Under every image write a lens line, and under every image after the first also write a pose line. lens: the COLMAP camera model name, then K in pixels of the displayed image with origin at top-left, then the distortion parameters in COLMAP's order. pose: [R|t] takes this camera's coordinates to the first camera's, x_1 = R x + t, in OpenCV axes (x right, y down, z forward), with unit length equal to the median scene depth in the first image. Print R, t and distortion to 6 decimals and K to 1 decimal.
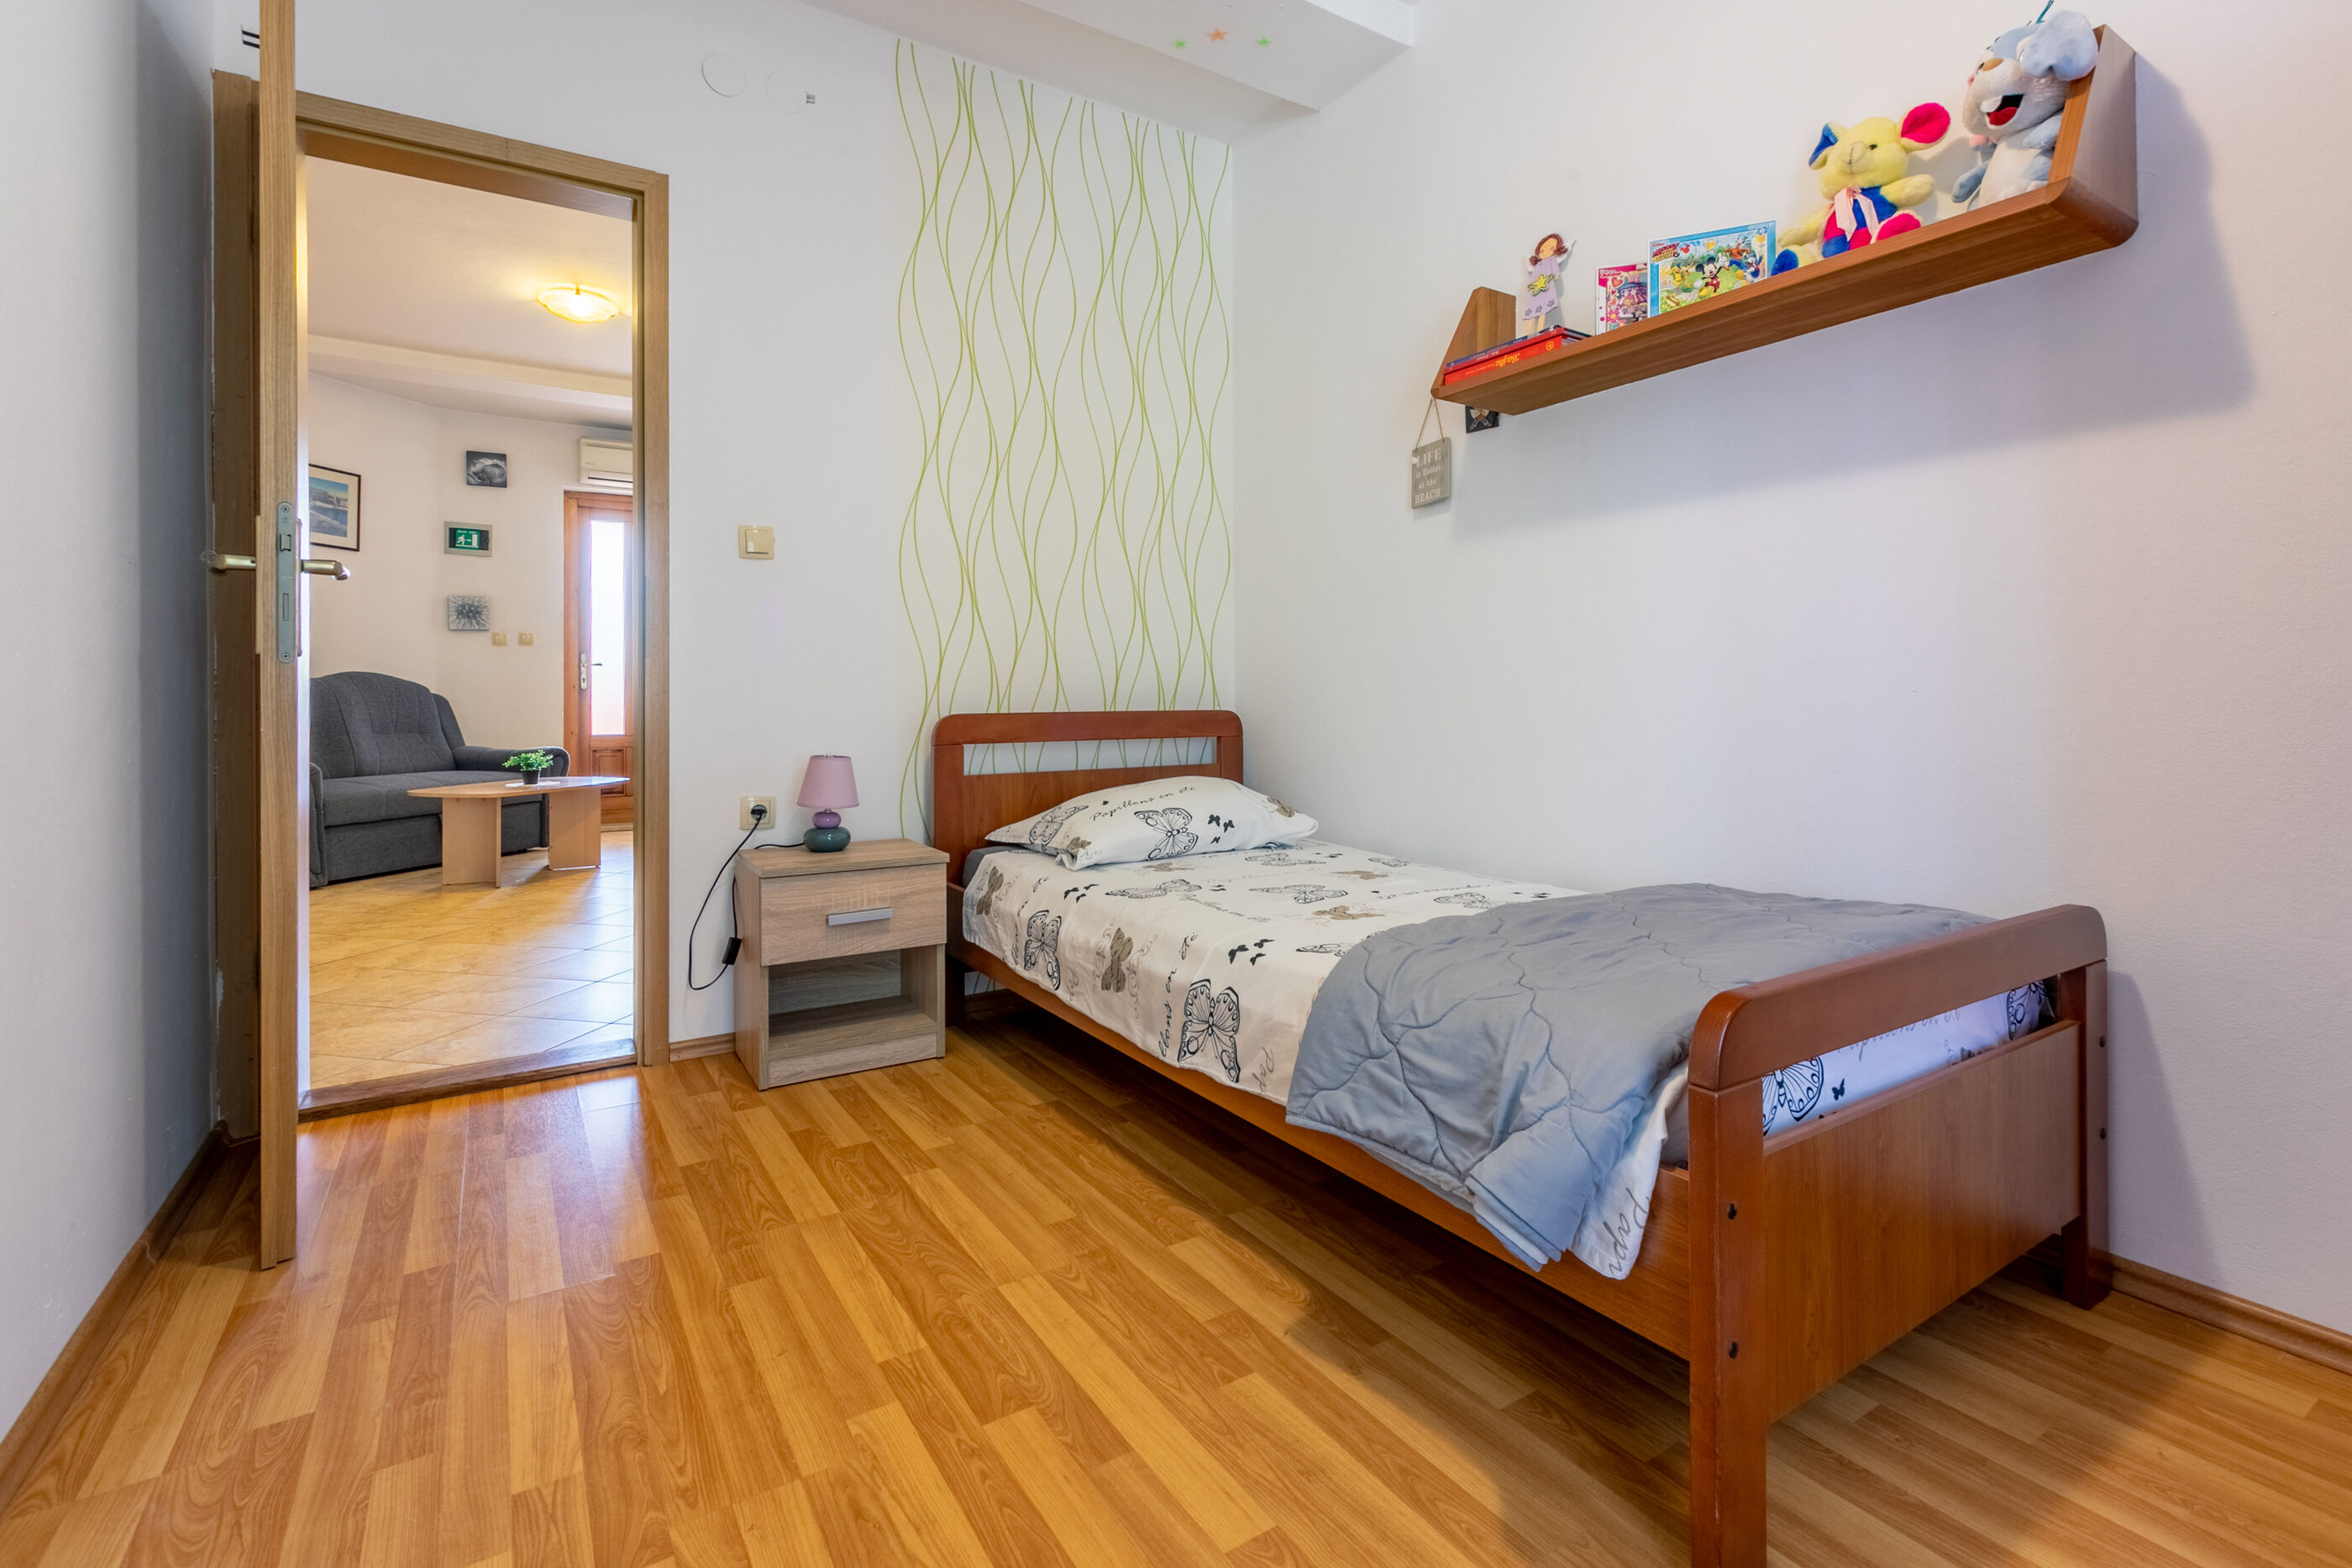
lens RADIAL K [[1069.0, 0, 1159.3], [0, 1069.0, 697.0], [0, 0, 1]] dist [0.003204, -0.001121]
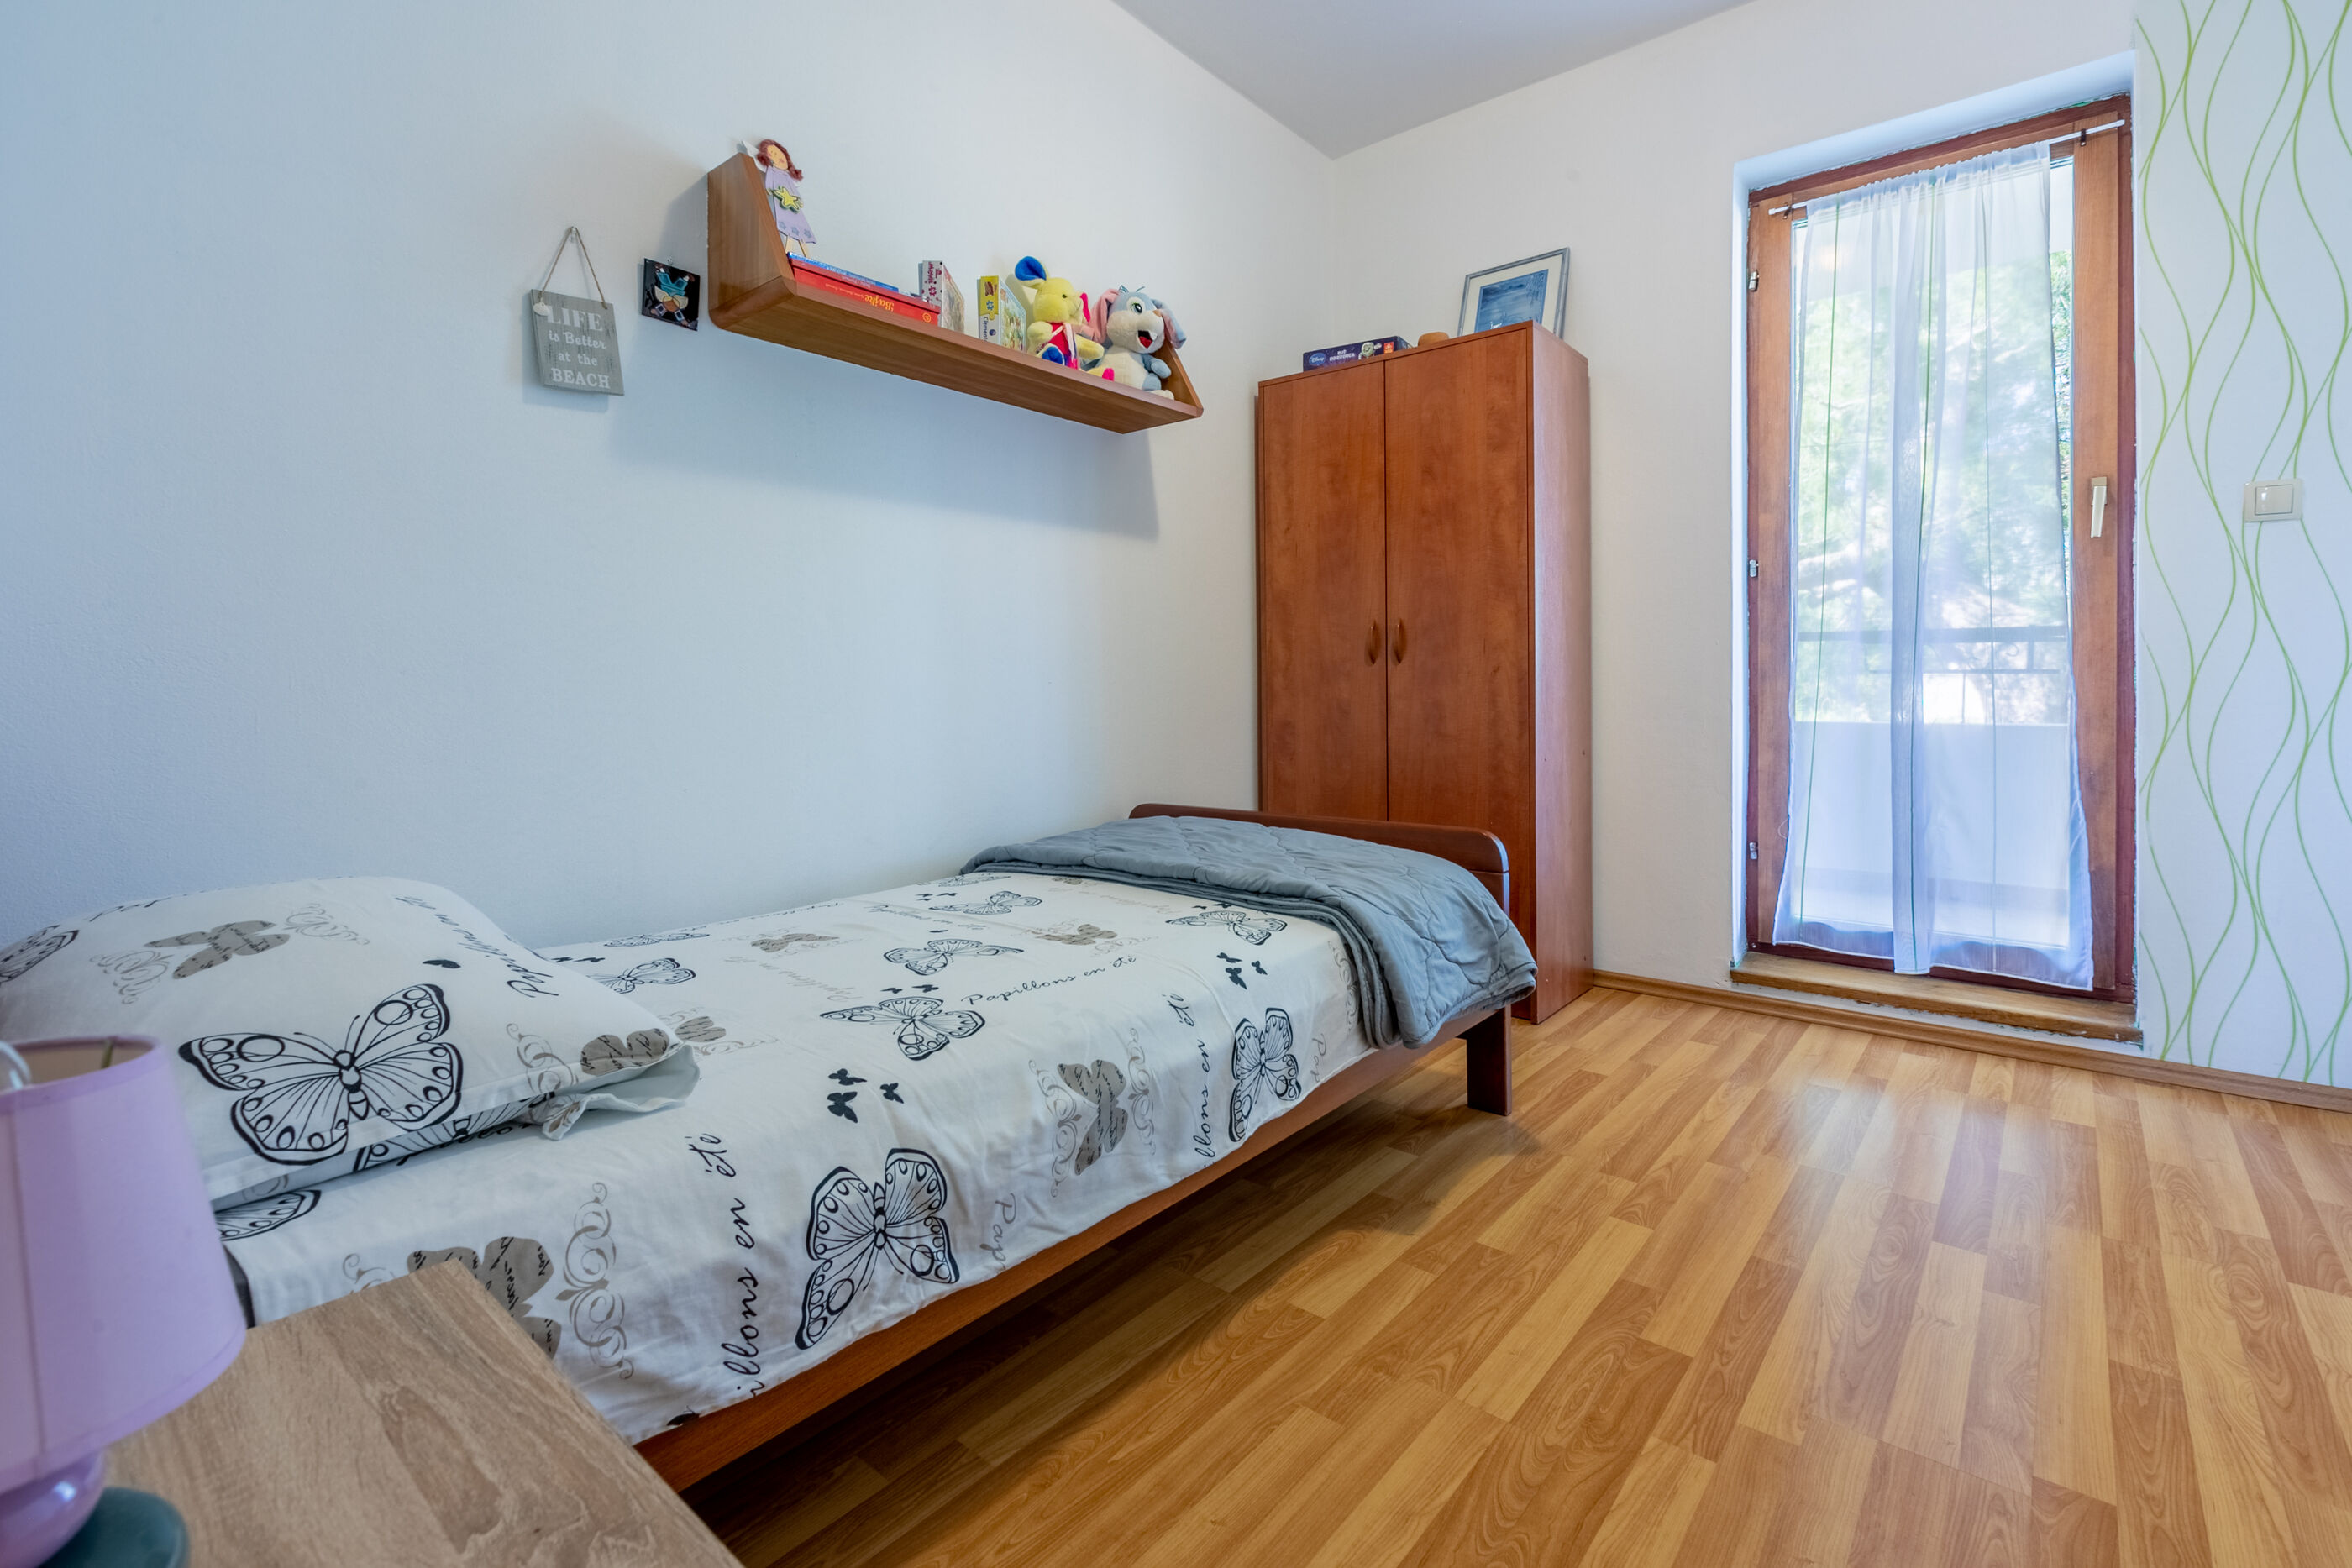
lens RADIAL K [[1069.0, 0, 1175.5], [0, 1069.0, 694.3], [0, 0, 1]] dist [0.003204, -0.001121]
pose [[-0.313550, -0.001862, 0.949570, -0.563049], [0.004264, 0.999985, 0.003369, 0.004506], [-0.949562, 0.005105, -0.313537, 1.006380]]
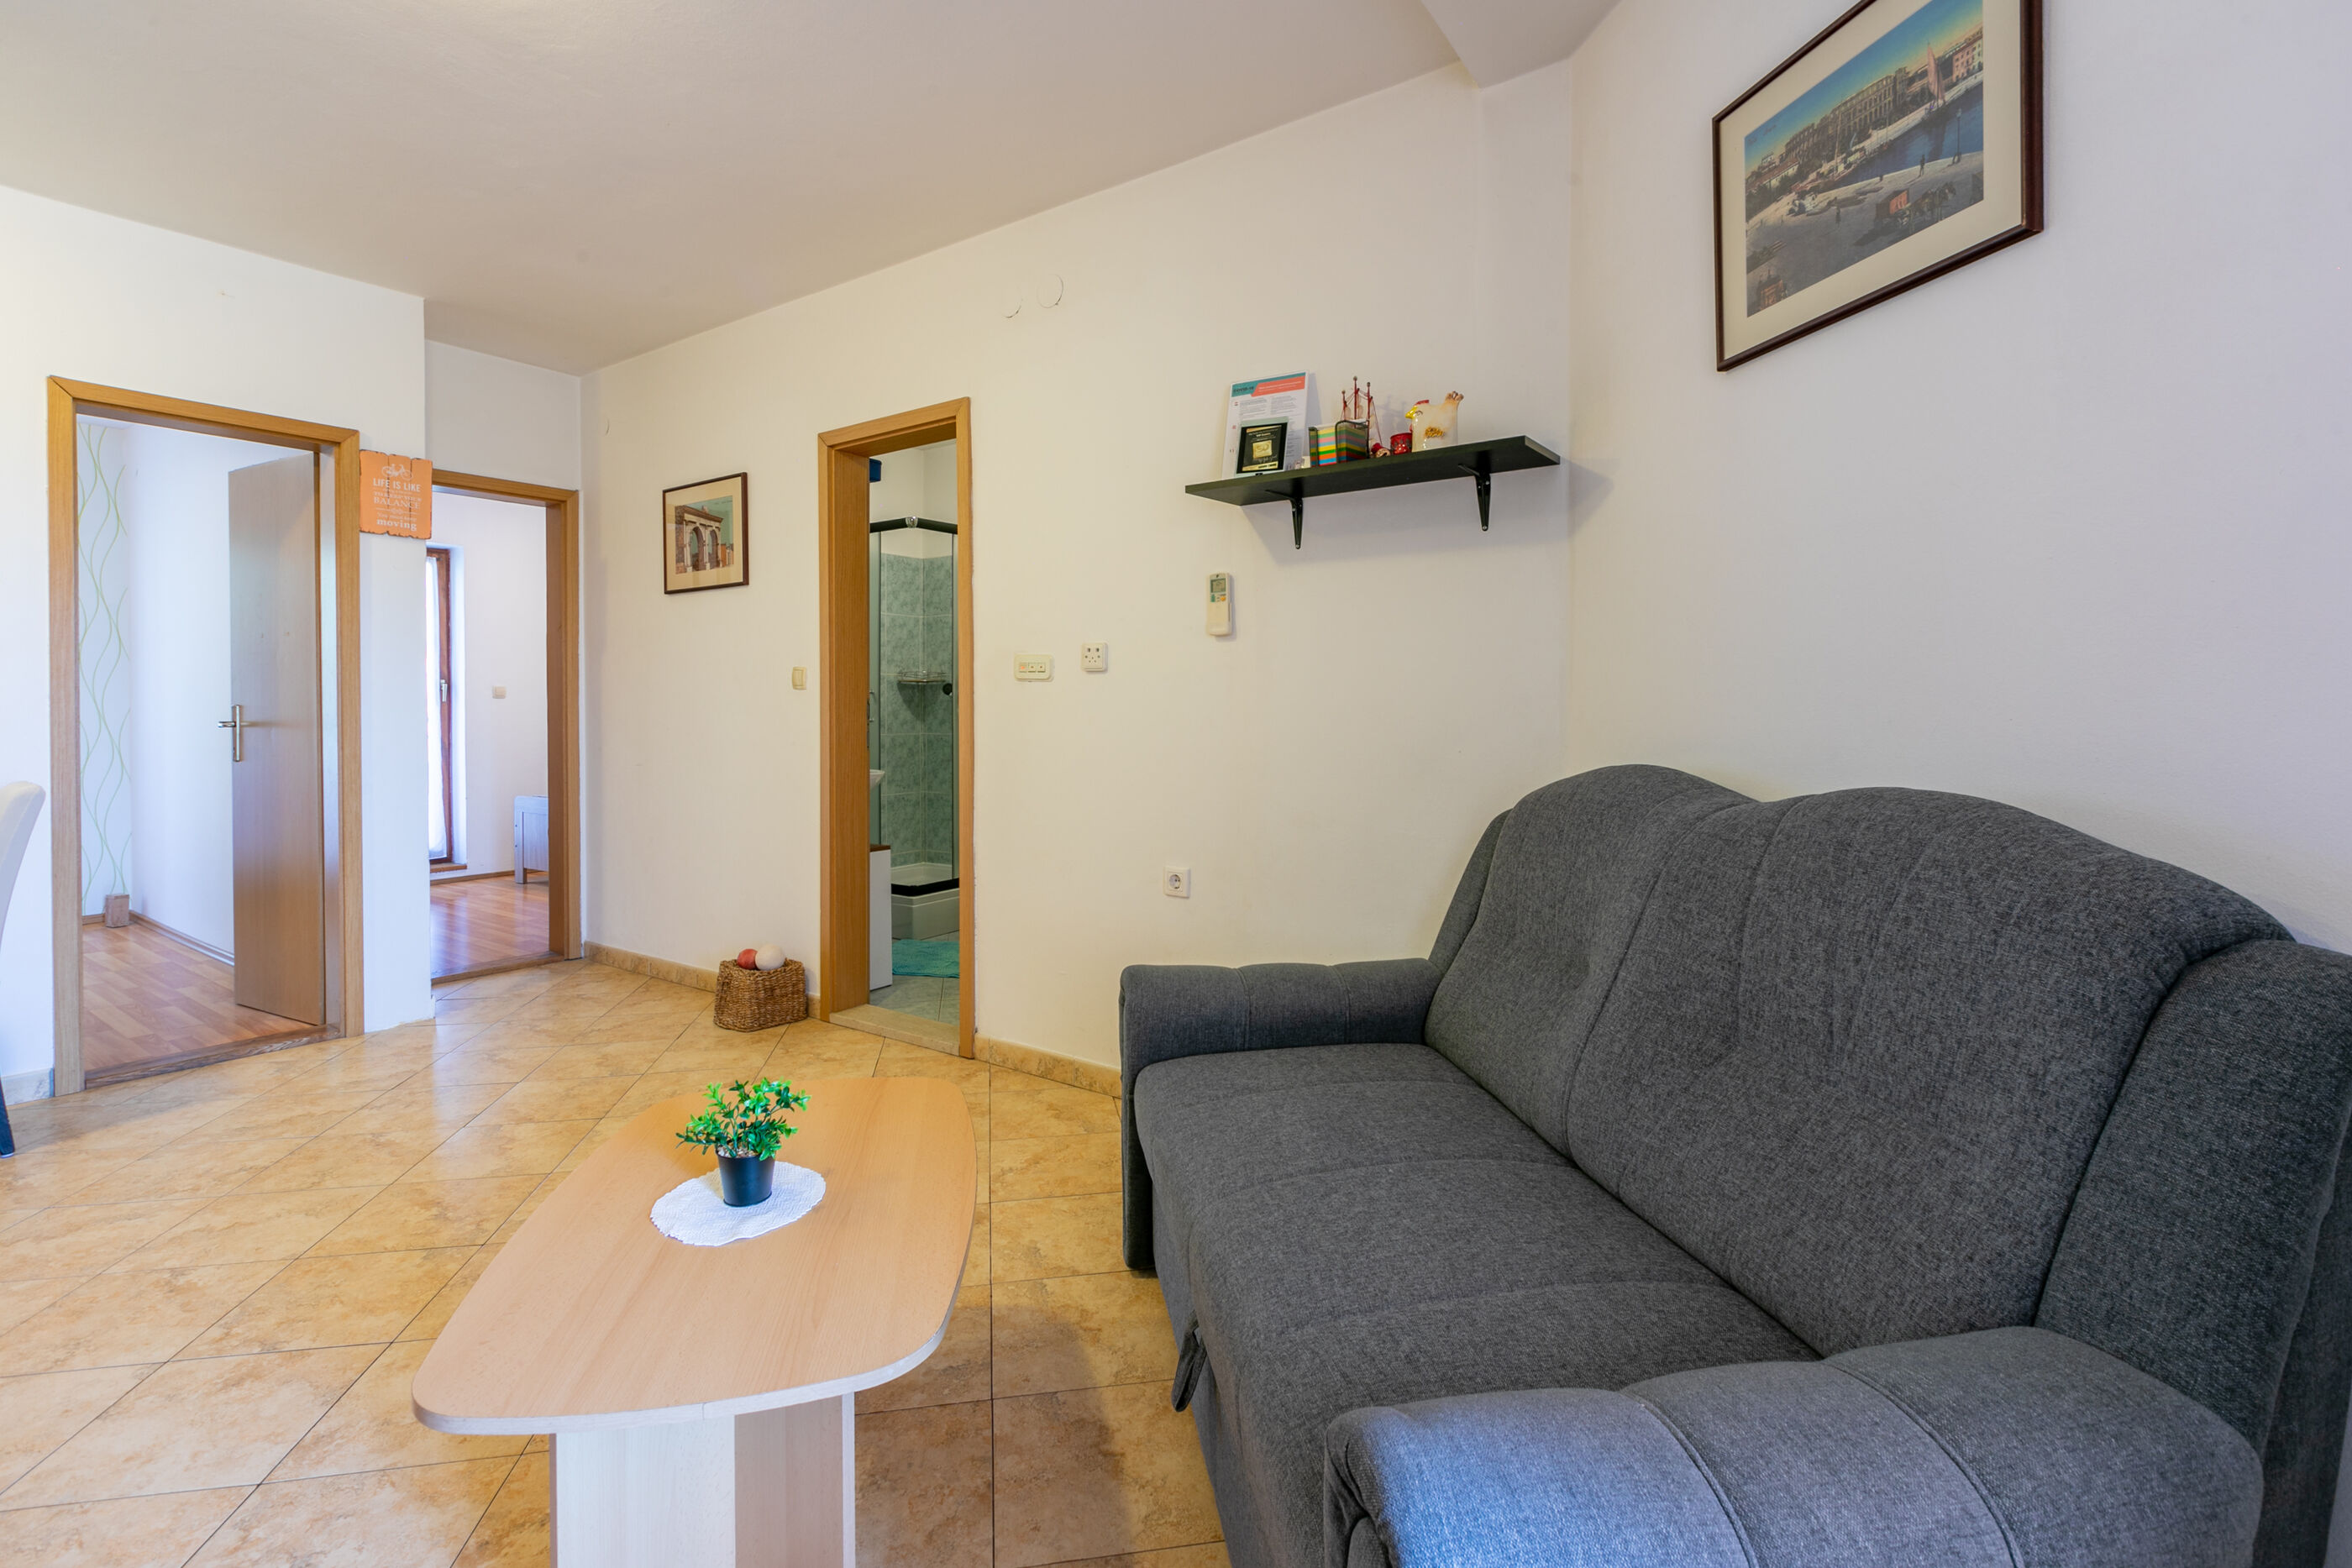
lens RADIAL K [[1069.0, 0, 1164.6], [0, 1069.0, 712.3], [0, 0, 1]] dist [0.003204, -0.001121]
pose [[-0.921440, 0.009515, -0.388403, -1.315927], [0.007497, 0.999949, 0.006711, -0.110293], [0.388448, 0.003272, -0.921465, 2.957007]]
